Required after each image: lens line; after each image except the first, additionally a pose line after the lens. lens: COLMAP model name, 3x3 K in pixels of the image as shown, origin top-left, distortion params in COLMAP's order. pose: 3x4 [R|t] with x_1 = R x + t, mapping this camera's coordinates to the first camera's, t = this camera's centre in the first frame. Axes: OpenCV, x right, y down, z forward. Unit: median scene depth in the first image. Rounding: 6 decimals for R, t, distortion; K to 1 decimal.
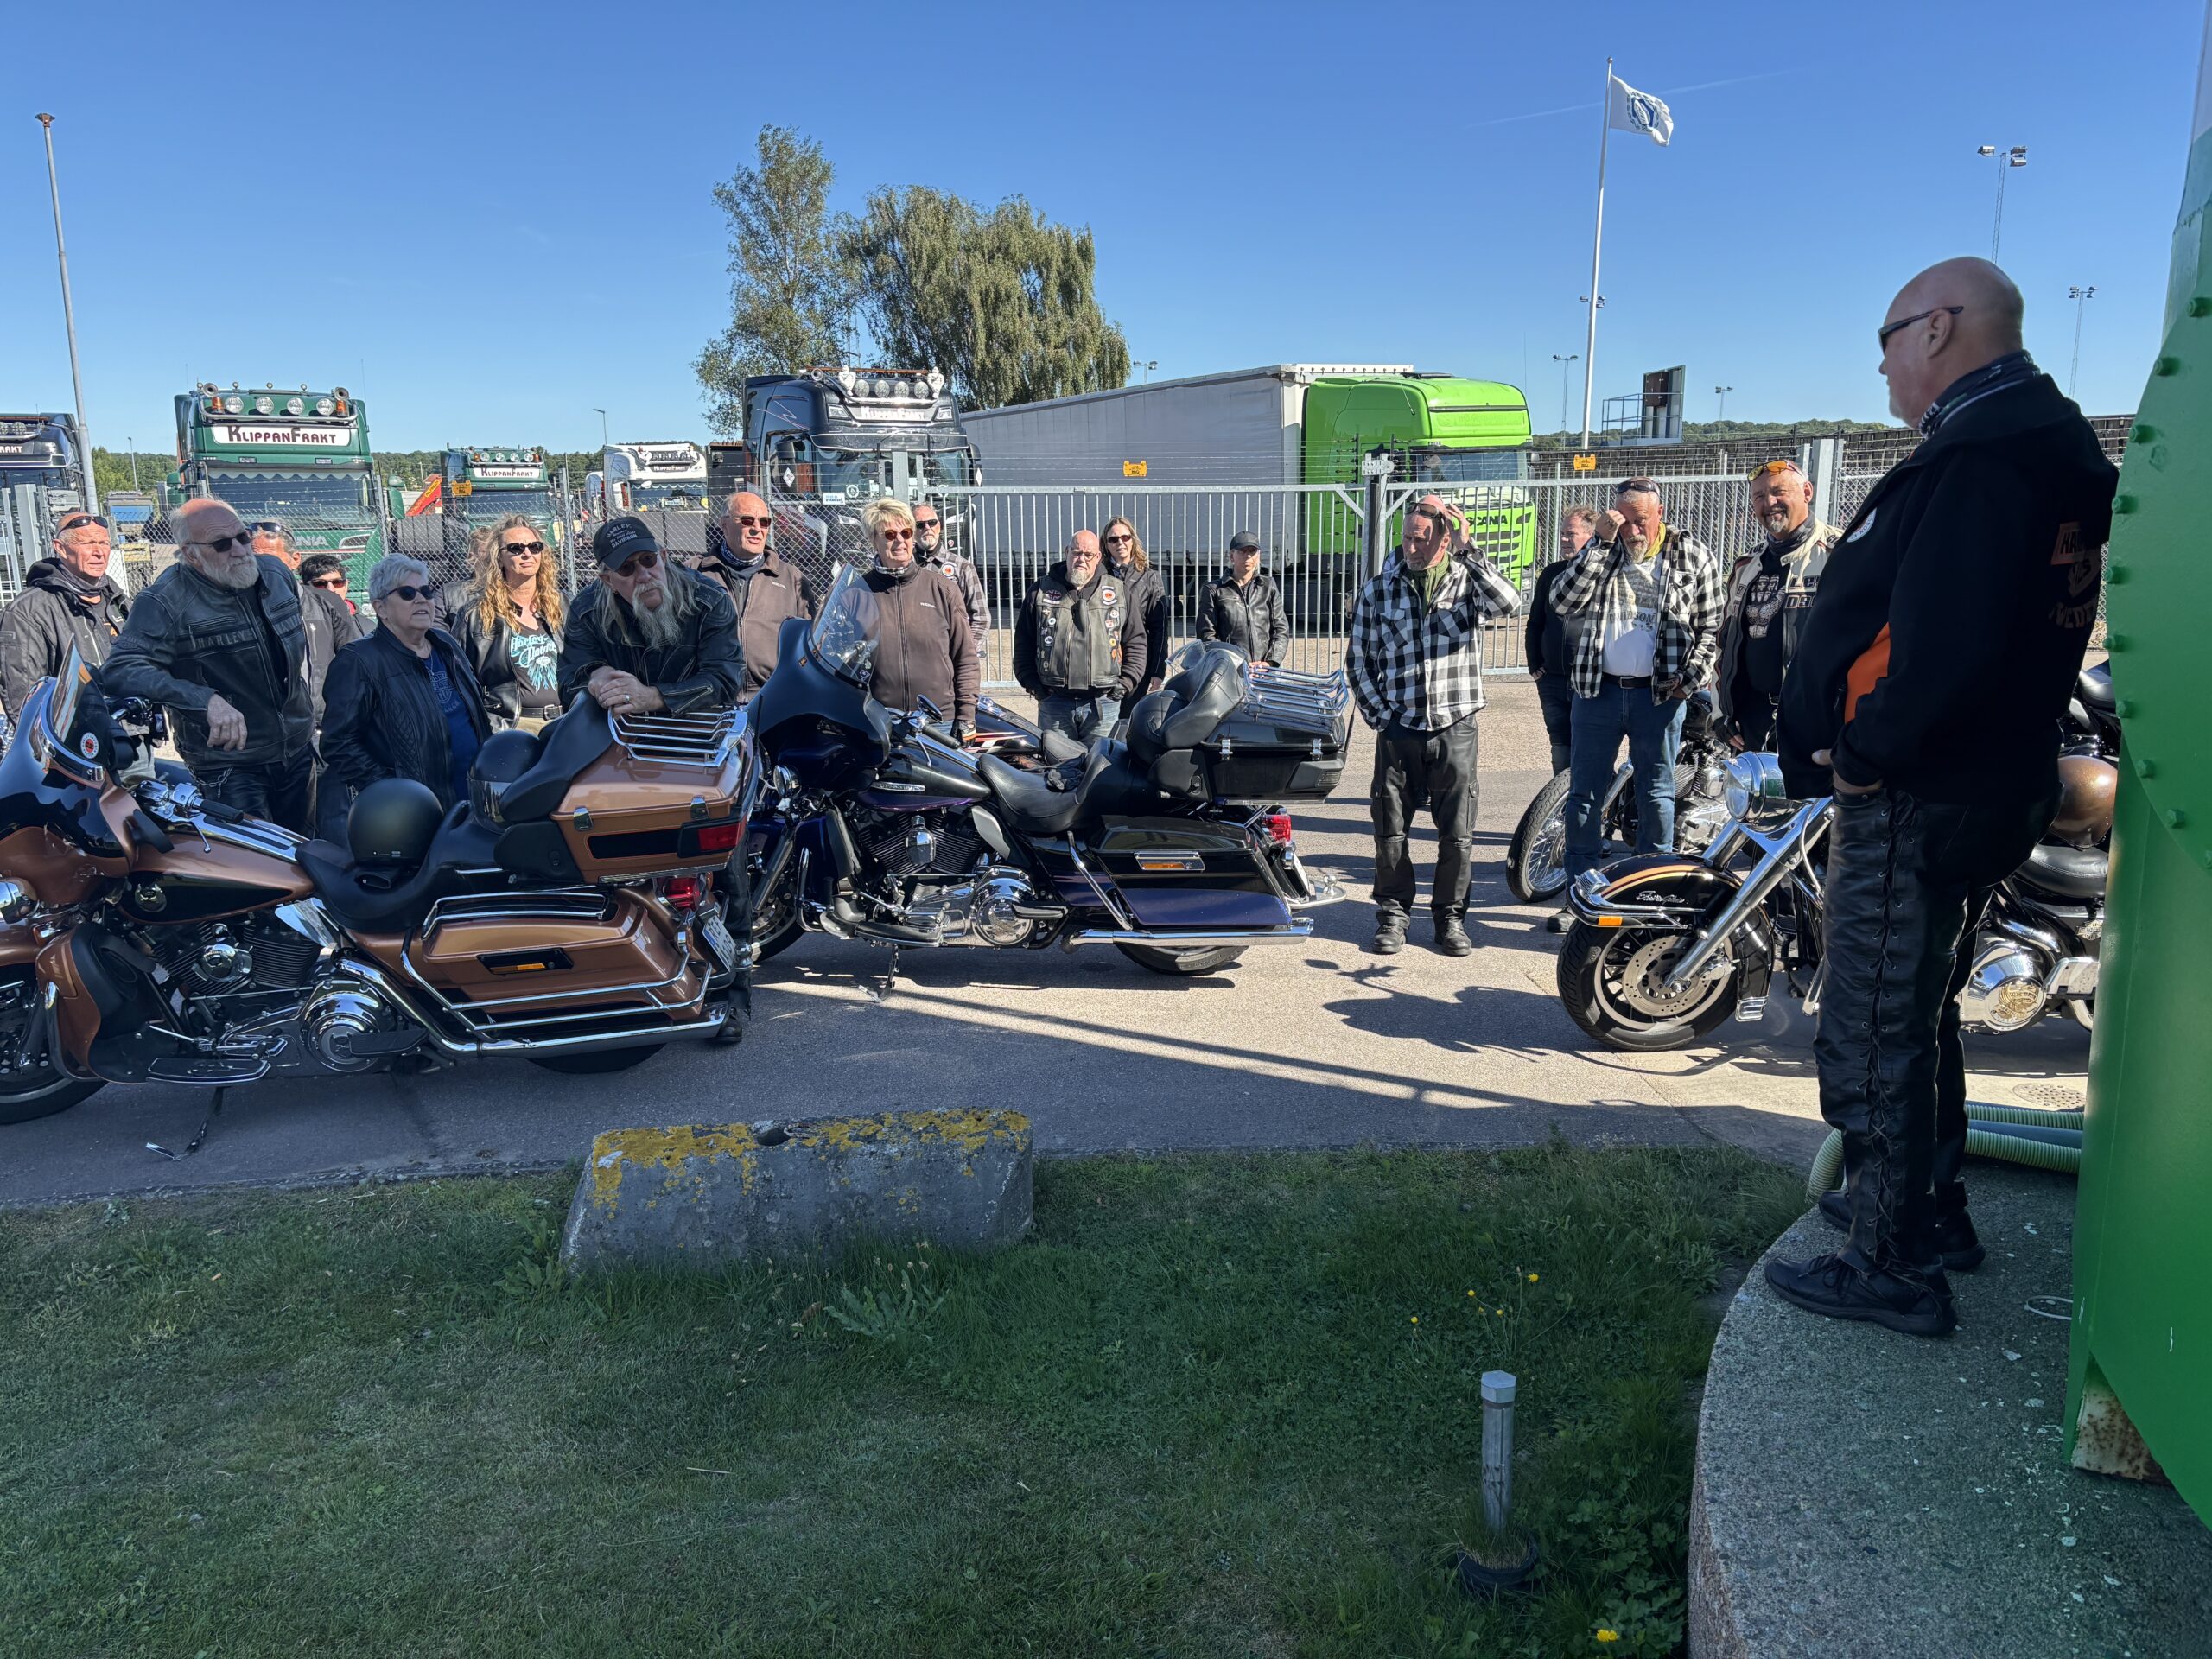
lens RADIAL K [[1655.4, 0, 1106.0], [0, 1655.4, 842.5], [0, 0, 1]] dist [0.018265, 0.003262]
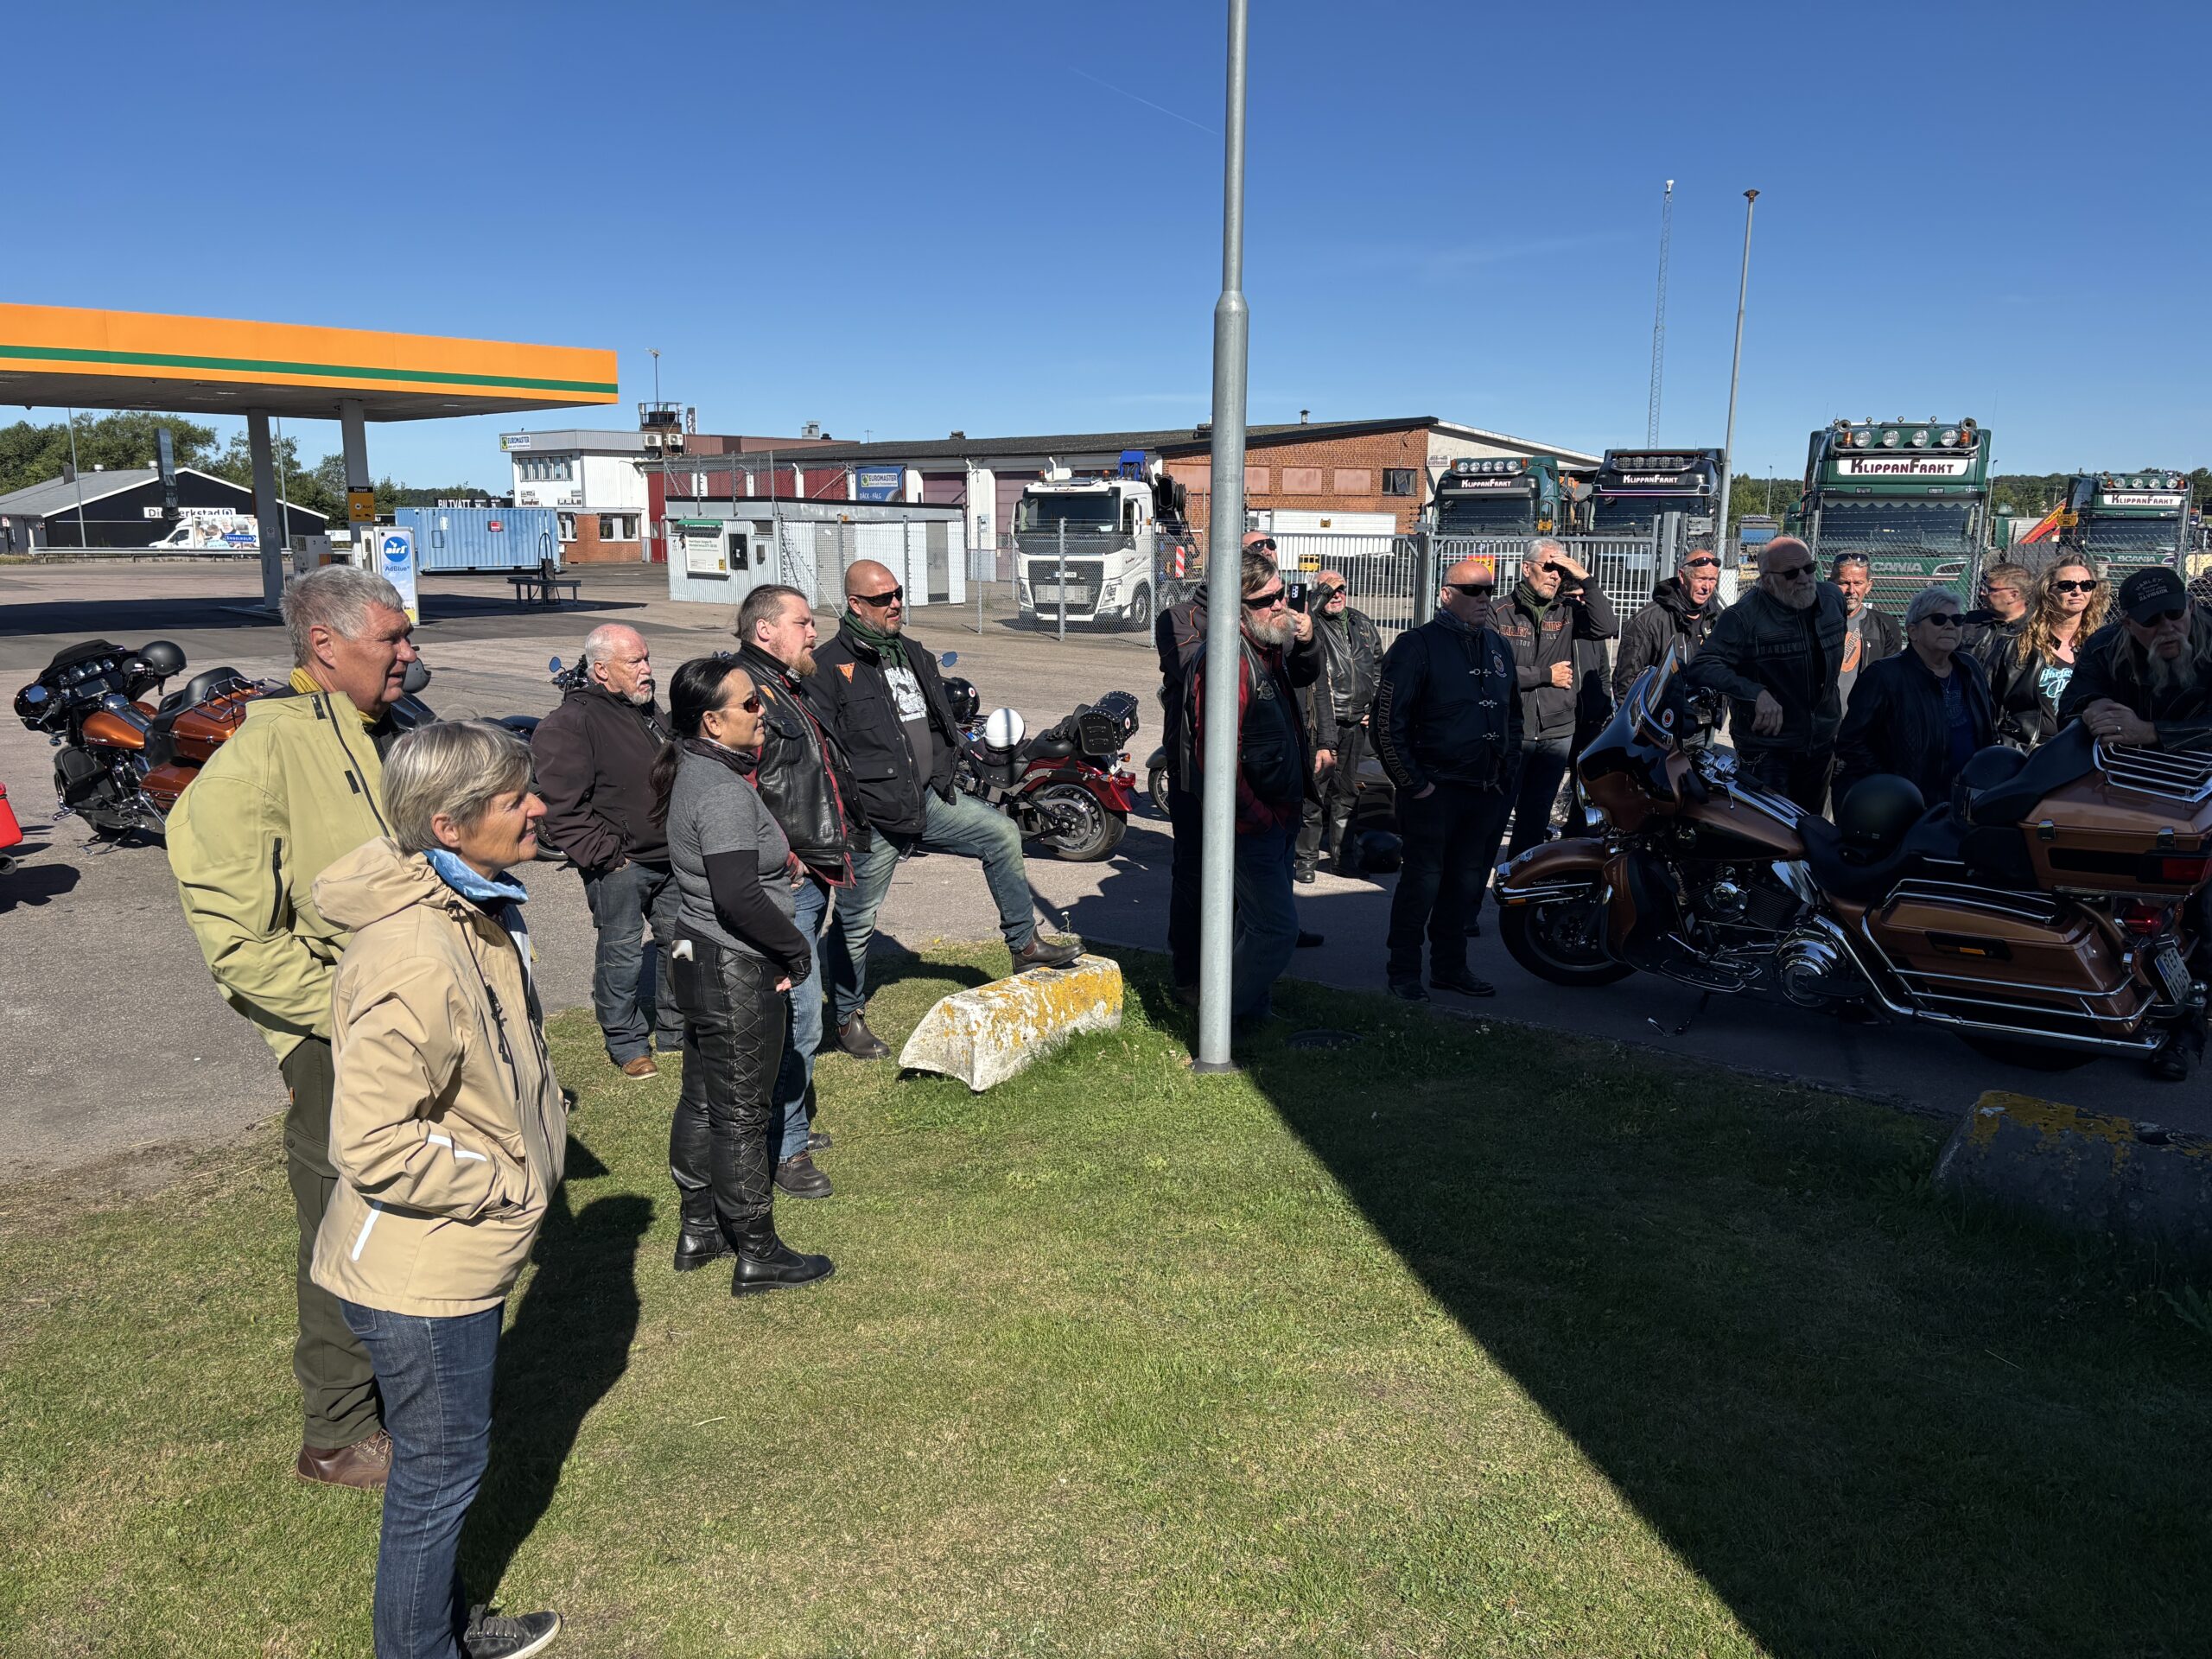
lens RADIAL K [[1656.9, 0, 1106.0], [0, 1656.9, 829.5], [0, 0, 1]] dist [0.059021, -0.059526]
pose [[0.630676, 0.159129, -0.759557, 0.135306], [-0.176236, 0.982547, 0.059513, 0.028078], [0.755770, 0.096328, 0.647713, -0.198639]]
